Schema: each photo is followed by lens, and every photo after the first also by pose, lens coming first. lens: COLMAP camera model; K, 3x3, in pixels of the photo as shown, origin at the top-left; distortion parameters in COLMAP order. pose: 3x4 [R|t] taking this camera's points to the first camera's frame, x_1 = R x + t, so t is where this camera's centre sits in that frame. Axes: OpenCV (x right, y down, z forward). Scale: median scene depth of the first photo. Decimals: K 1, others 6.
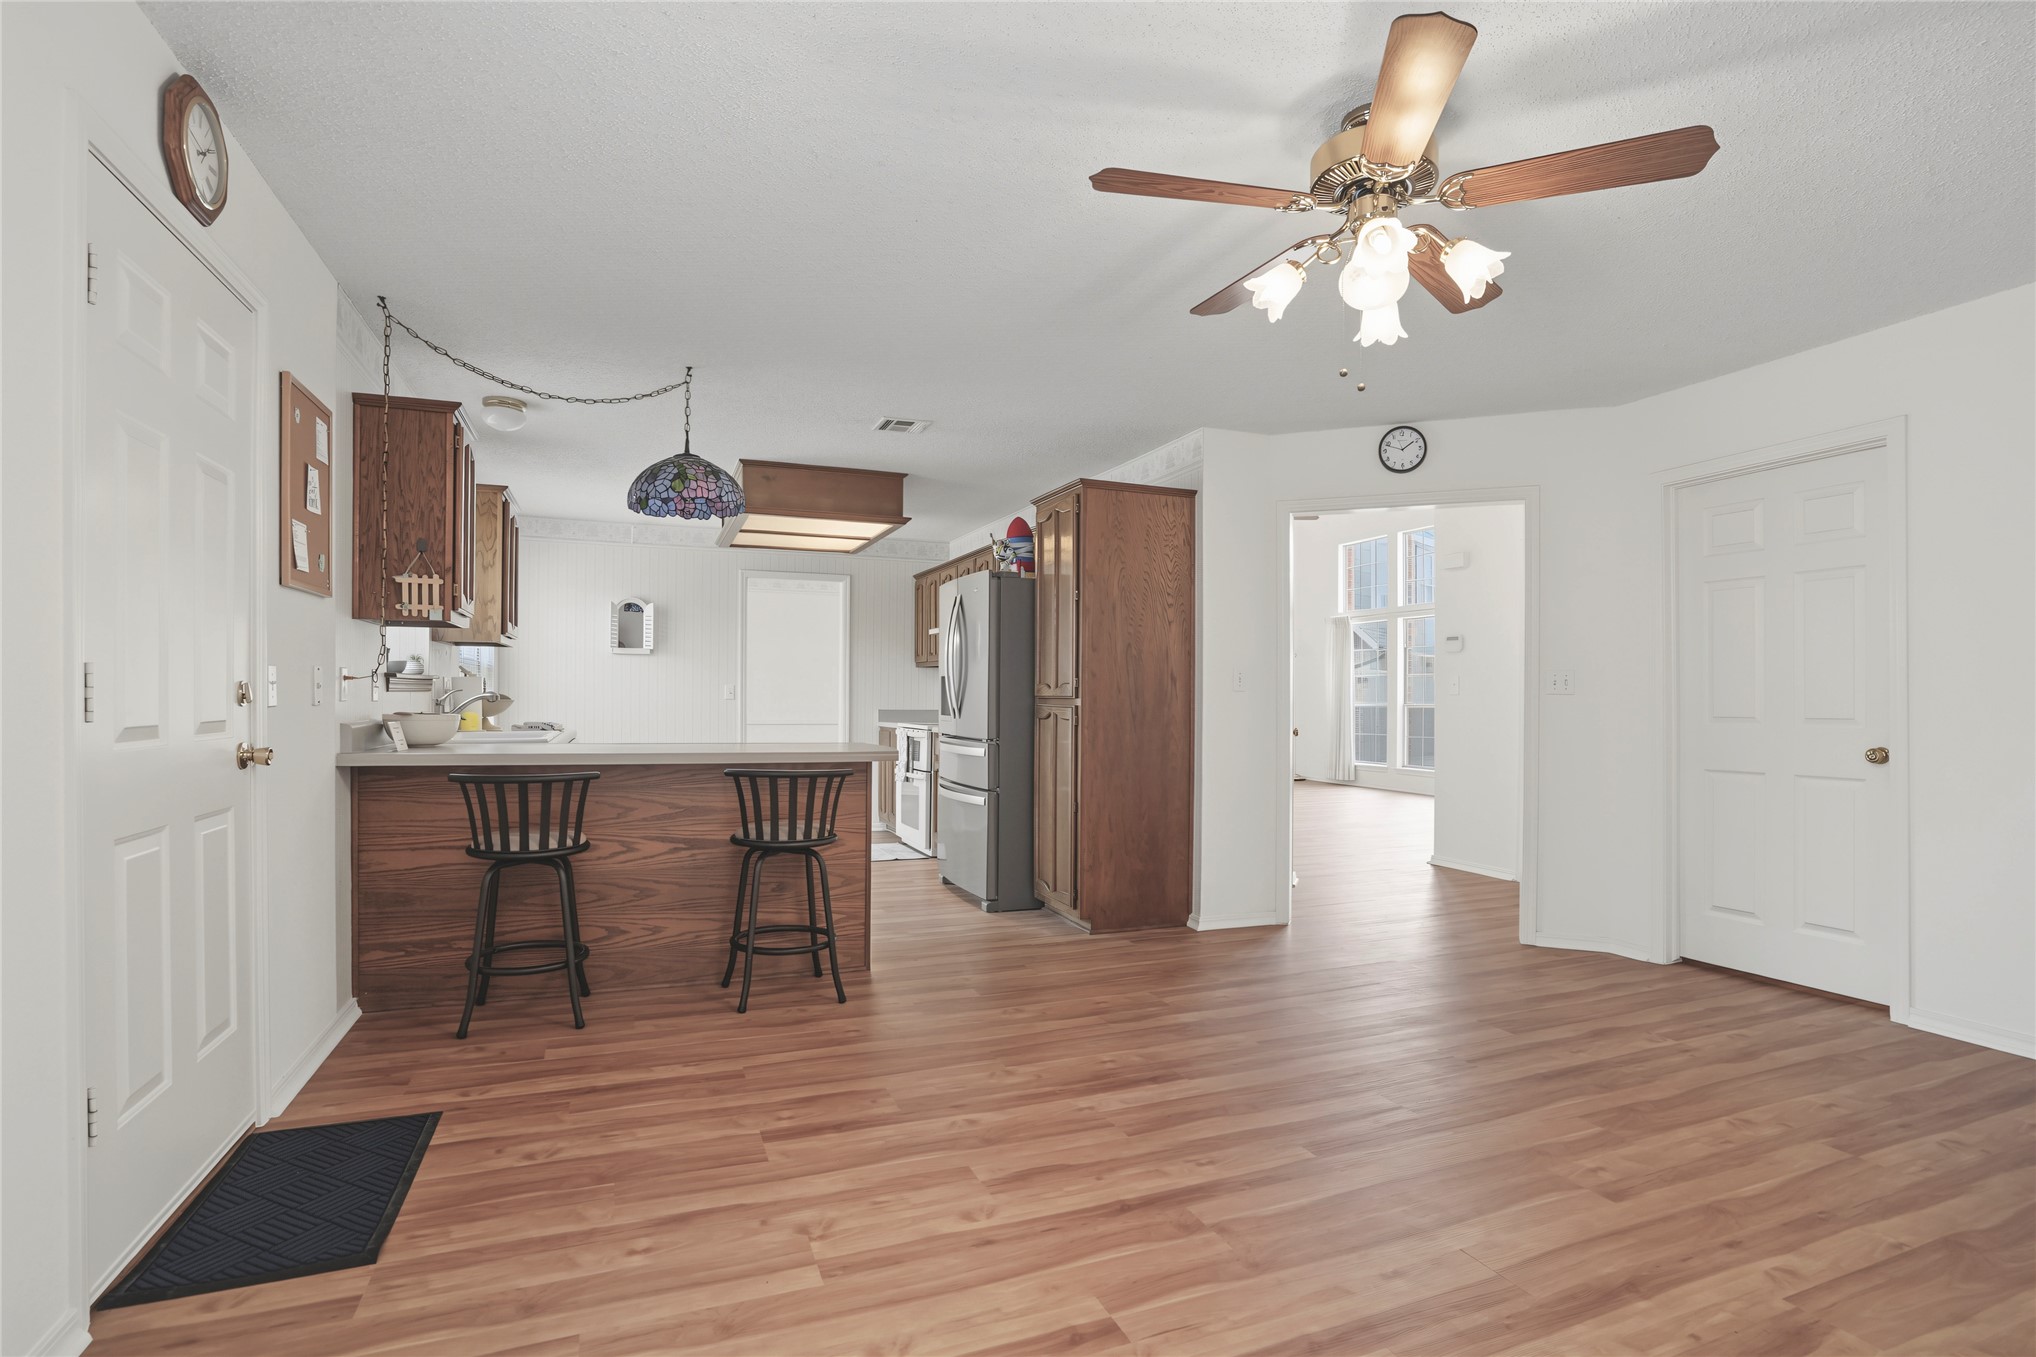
lens RADIAL K [[982.8, 0, 983.1], [0, 982.8, 720.6], [0, 0, 1]] dist [-0.055942, 0.020926]
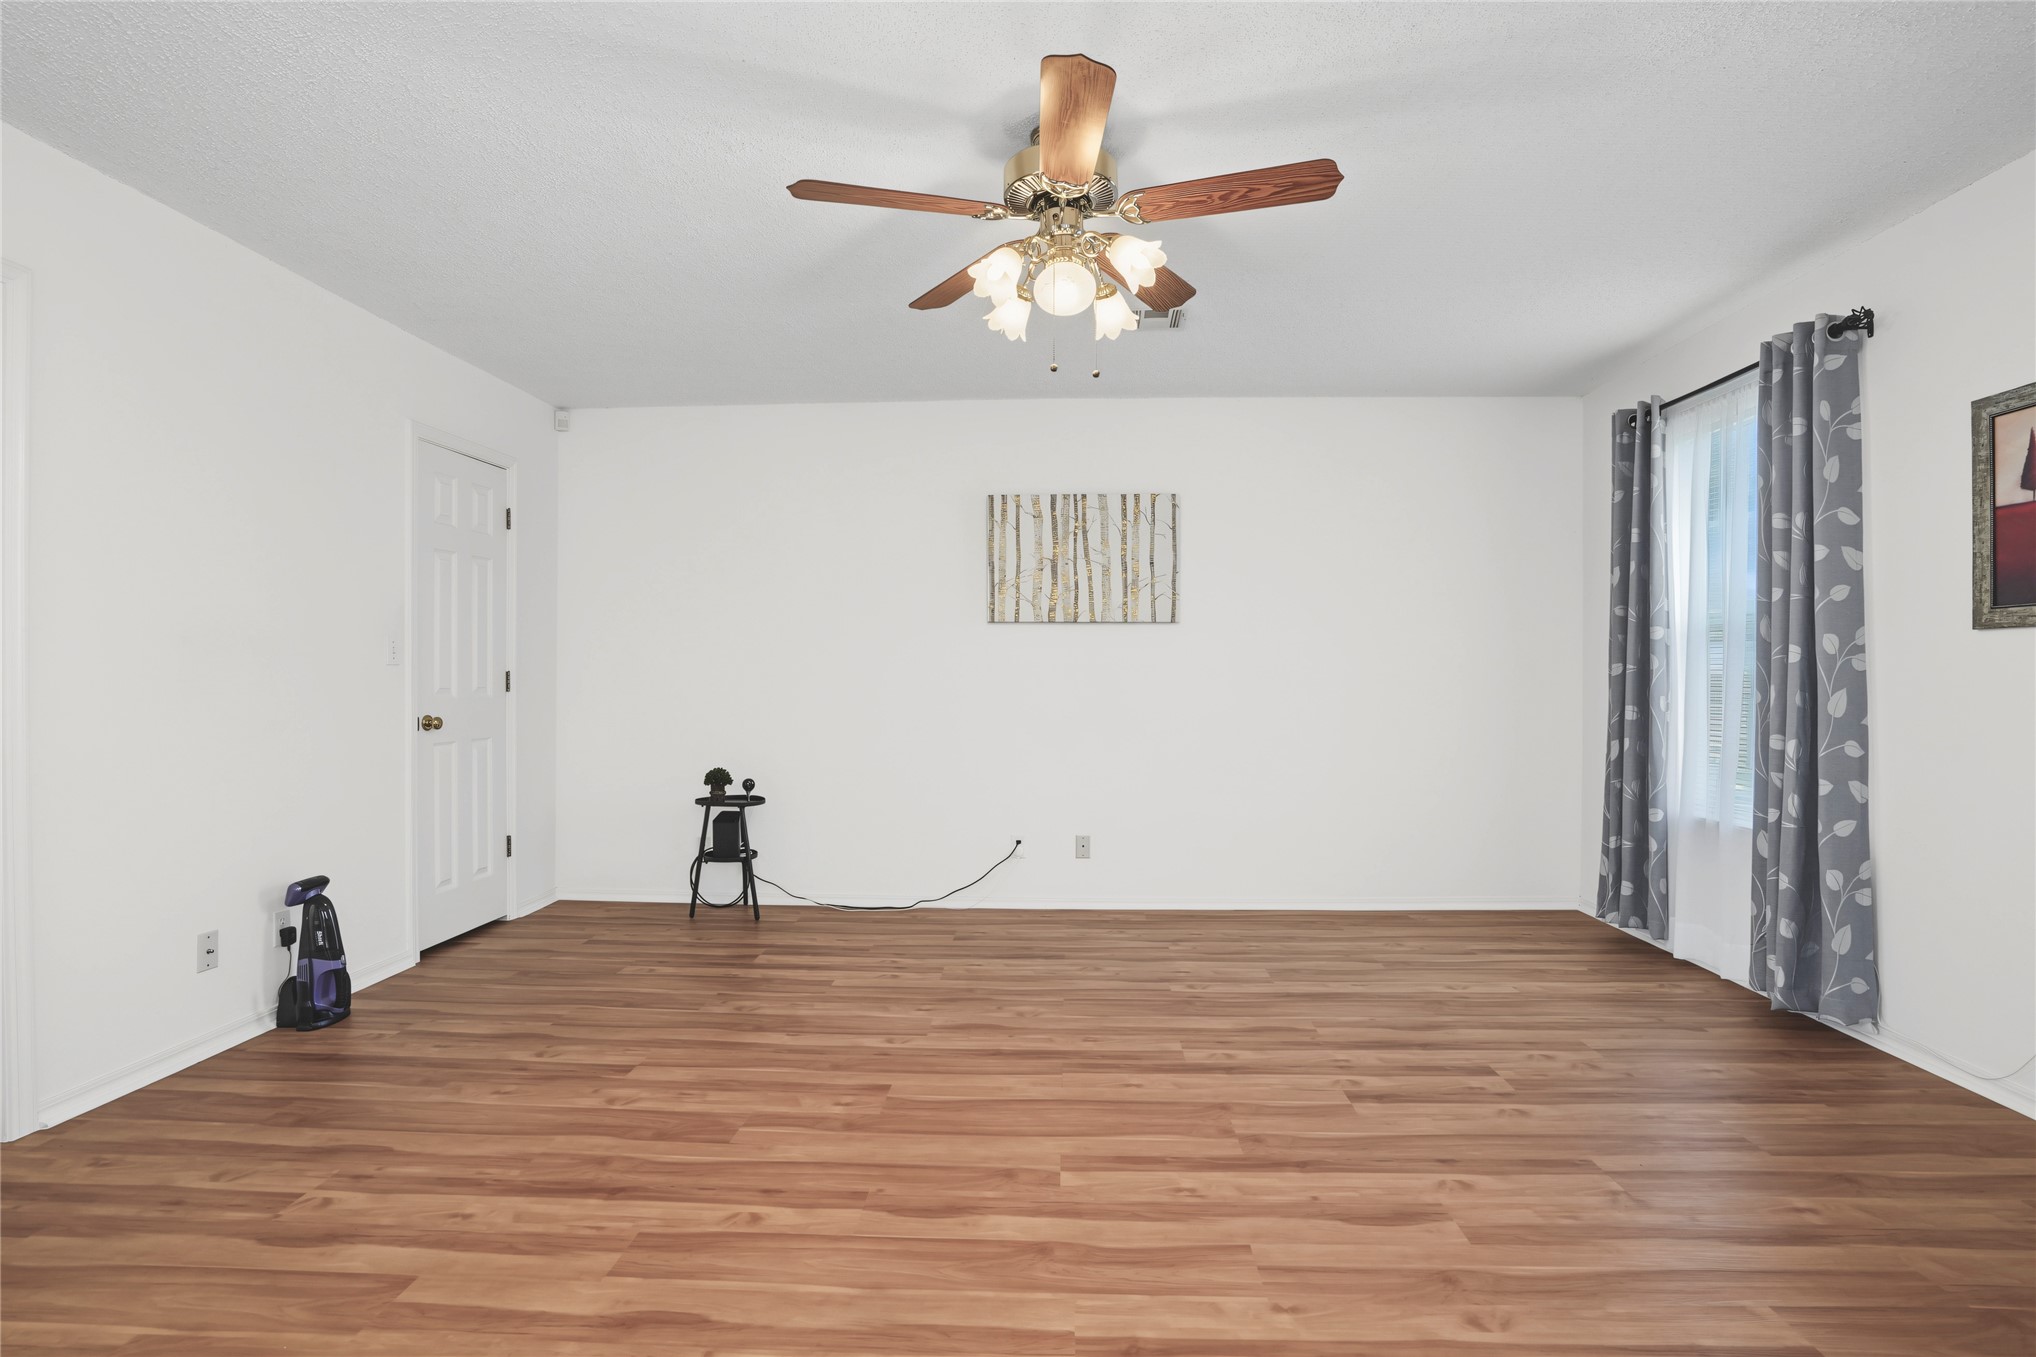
lens RADIAL K [[955.9, 0, 1021.4], [0, 955.9, 675.9], [0, 0, 1]] dist [-0.057393, 0.025059]
pose [[-0.921576, -0.001245, 0.388196, 0.027560], [0.005533, 0.999851, 0.016341, -0.035610], [-0.388159, 0.017207, -0.921432, 1.691464]]
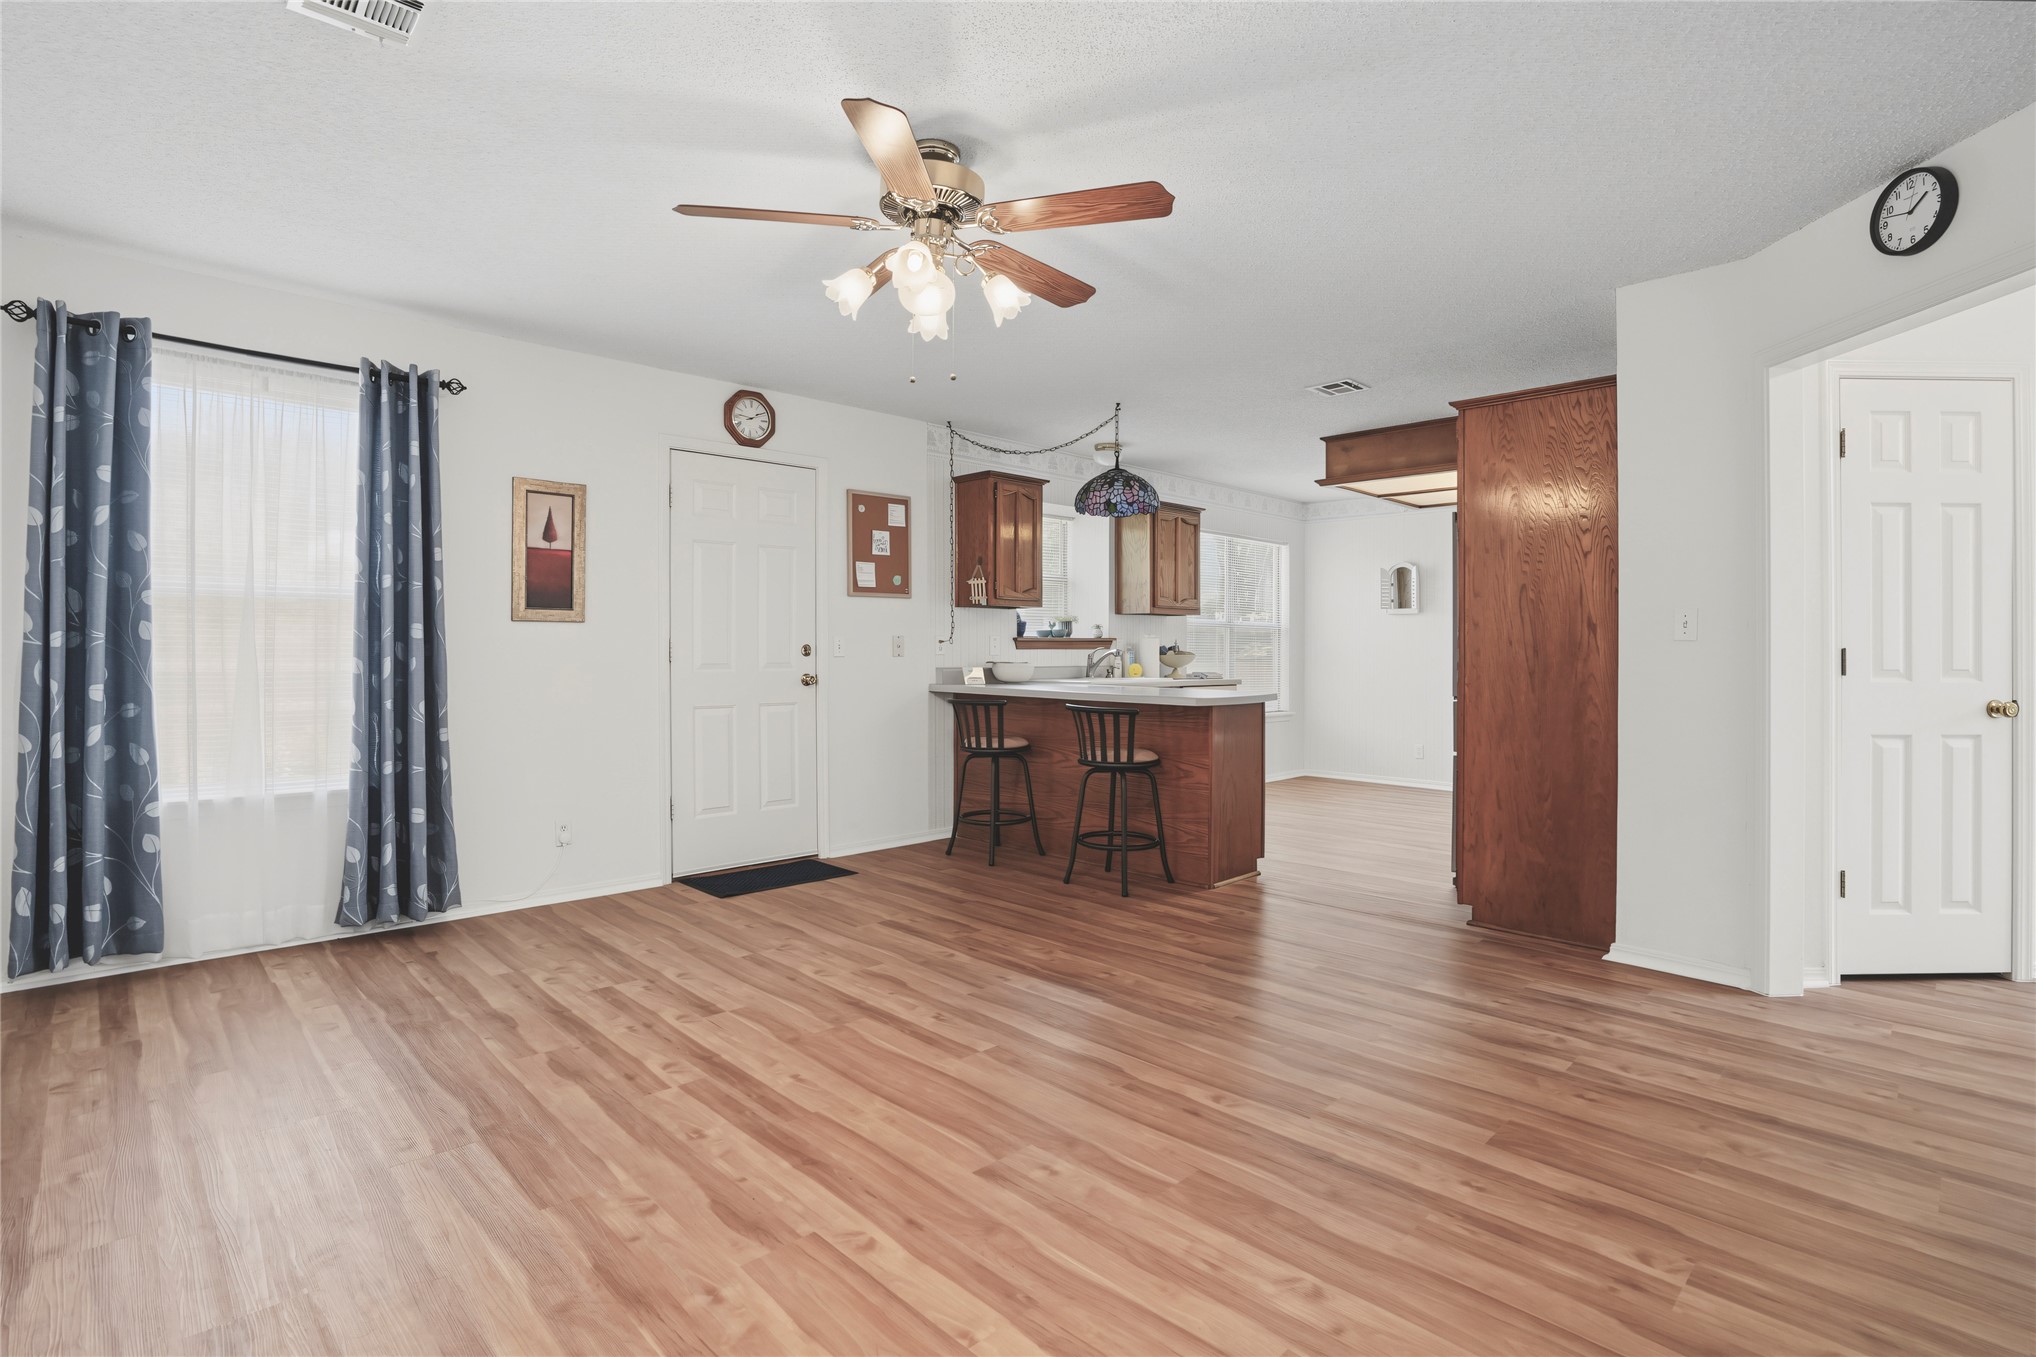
lens RADIAL K [[955.9, 0, 1021.4], [0, 955.9, 675.9], [0, 0, 1]] dist [-0.057393, 0.025059]
pose [[0.402784, 0.018573, -0.915106, 1.270426], [-0.019760, 0.999738, 0.011593, -0.005871], [0.915082, 0.013413, 0.403046, 0.539647]]
